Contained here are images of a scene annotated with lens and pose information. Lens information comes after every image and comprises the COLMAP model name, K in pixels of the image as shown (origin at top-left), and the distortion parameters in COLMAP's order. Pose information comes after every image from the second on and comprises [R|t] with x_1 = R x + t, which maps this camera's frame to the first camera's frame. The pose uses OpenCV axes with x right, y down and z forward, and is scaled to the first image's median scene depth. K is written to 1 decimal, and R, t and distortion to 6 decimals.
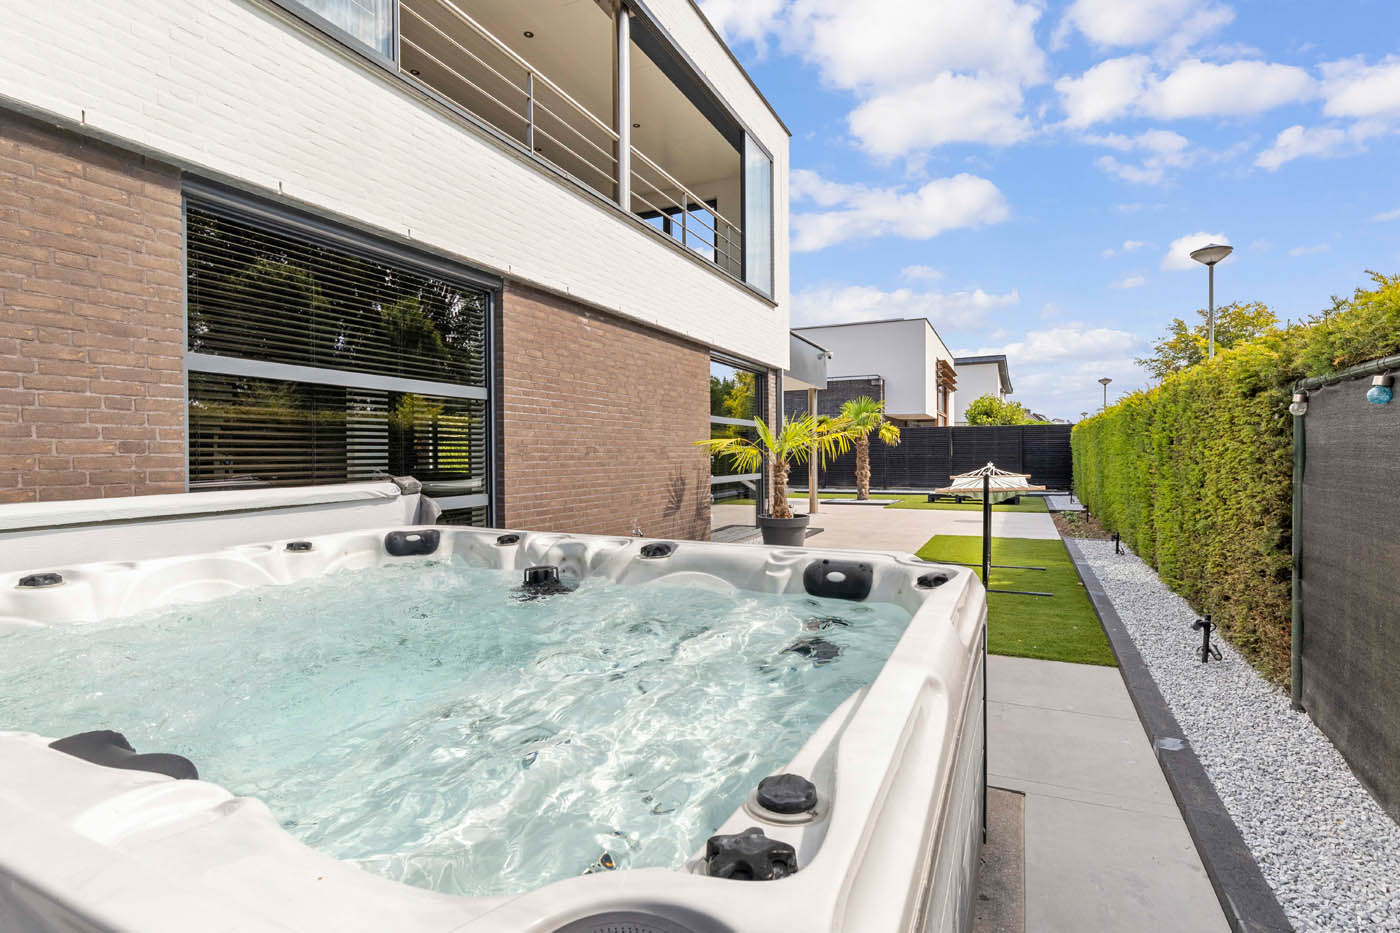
lens RADIAL K [[674.1, 0, 700.0], [0, 674.1, 466.5], [0, 0, 1]] dist [0.001363, -0.000225]
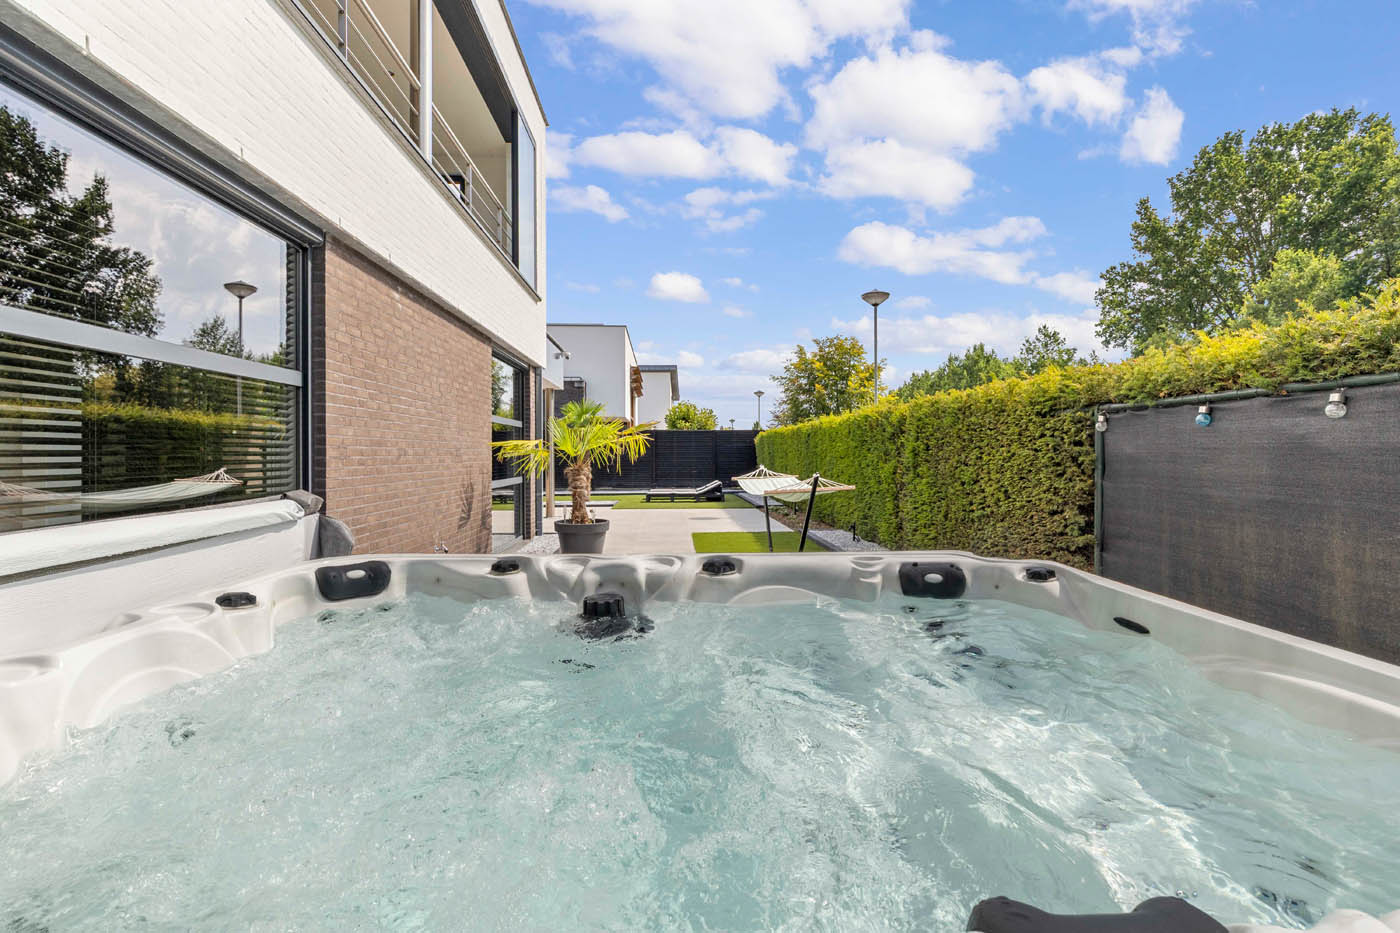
lens RADIAL K [[677.1, 0, 700.0], [0, 677.1, 466.5], [0, 0, 1]] dist [-0.000972, 0.000057]
pose [[0.882198, -0.005045, 0.470851, -0.239039], [0.005764, 0.999983, -0.000086, -0.005006], [-0.470842, 0.002790, 0.882213, 0.092005]]
